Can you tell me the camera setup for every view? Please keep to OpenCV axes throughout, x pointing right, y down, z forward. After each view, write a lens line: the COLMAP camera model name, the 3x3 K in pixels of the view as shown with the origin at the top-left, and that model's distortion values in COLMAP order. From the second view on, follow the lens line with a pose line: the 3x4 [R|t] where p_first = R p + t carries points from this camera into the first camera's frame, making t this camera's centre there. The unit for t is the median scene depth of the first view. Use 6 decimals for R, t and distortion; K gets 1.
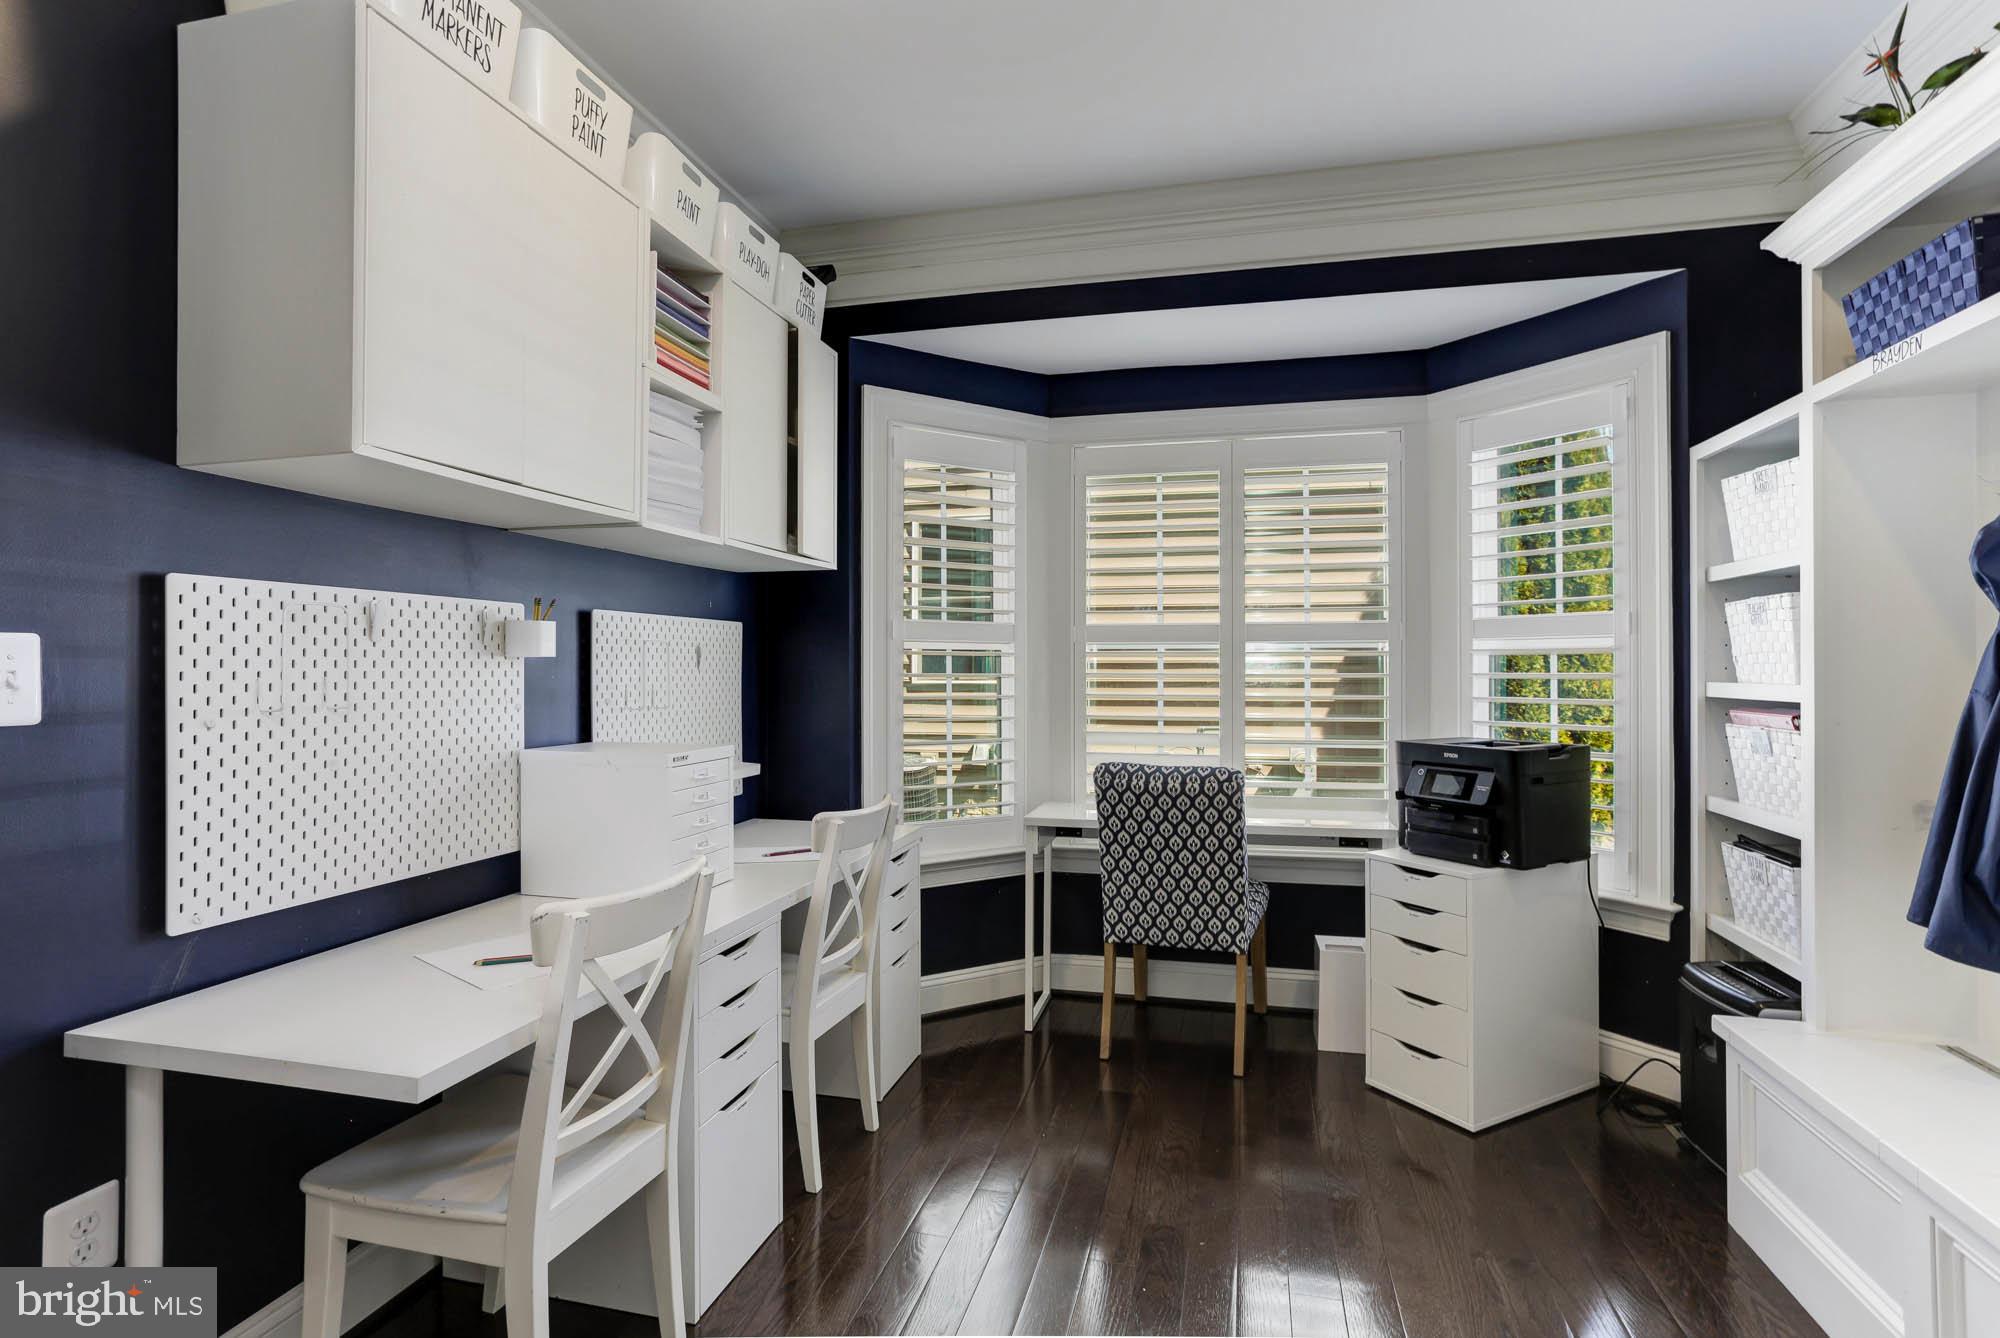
lens RADIAL K [[998.6, 0, 1000.0], [0, 998.6, 669.0], [0, 0, 1]] dist [0.000973, 0.000097]
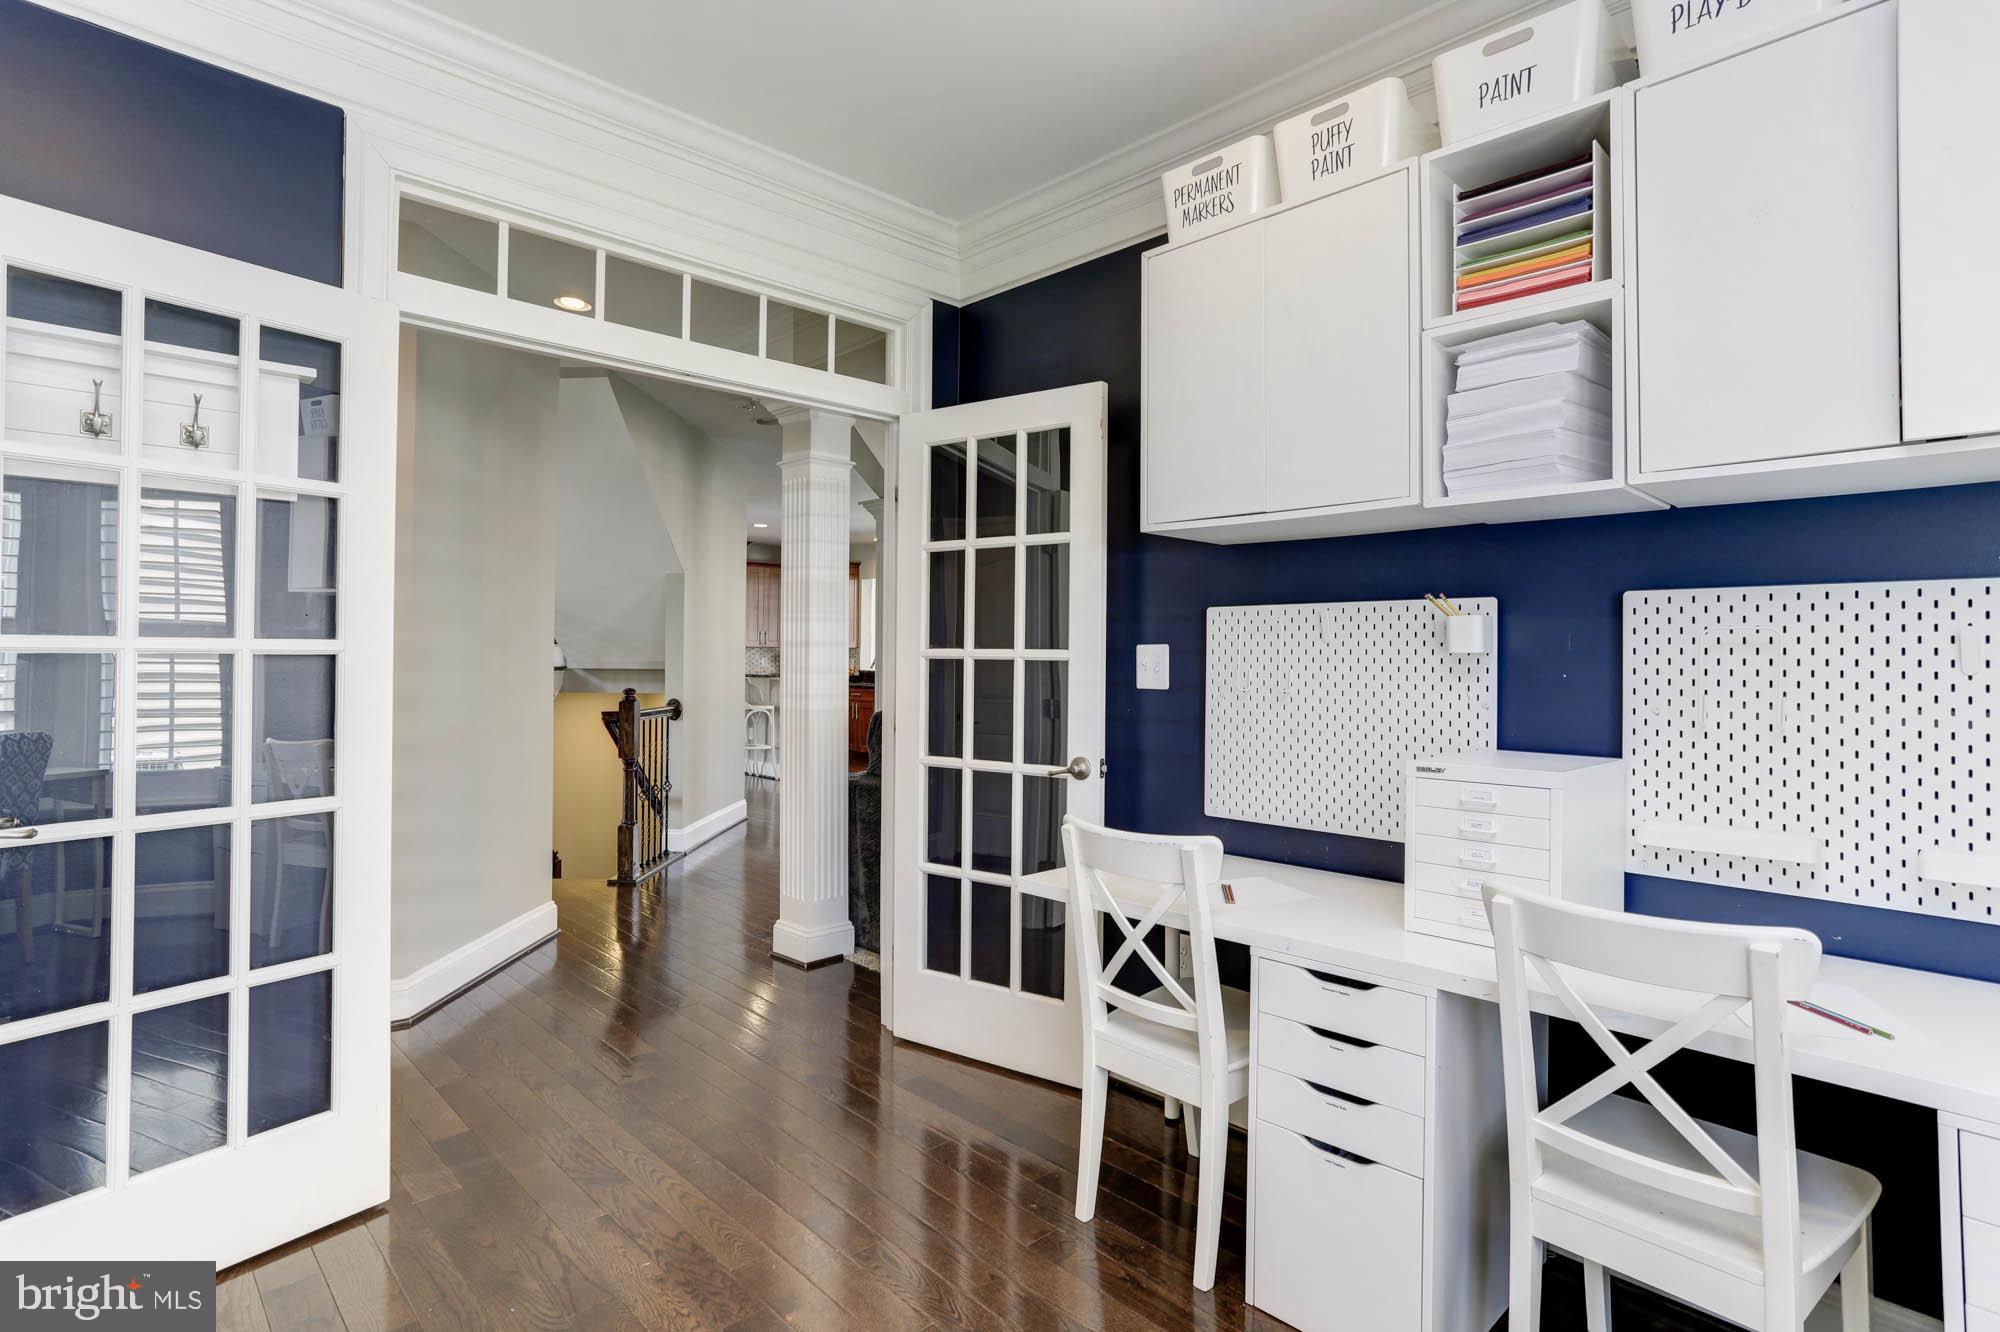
lens RADIAL K [[951.9, 0, 999.4], [0, 951.9, 652.3], [0, 0, 1]] dist [-0.002176, 0.000303]
pose [[-0.518960, -0.025501, -0.854418, 0.600787], [-0.022752, 0.999613, -0.016016, 0.013076], [0.854495, 0.011128, -0.519340, 1.181505]]
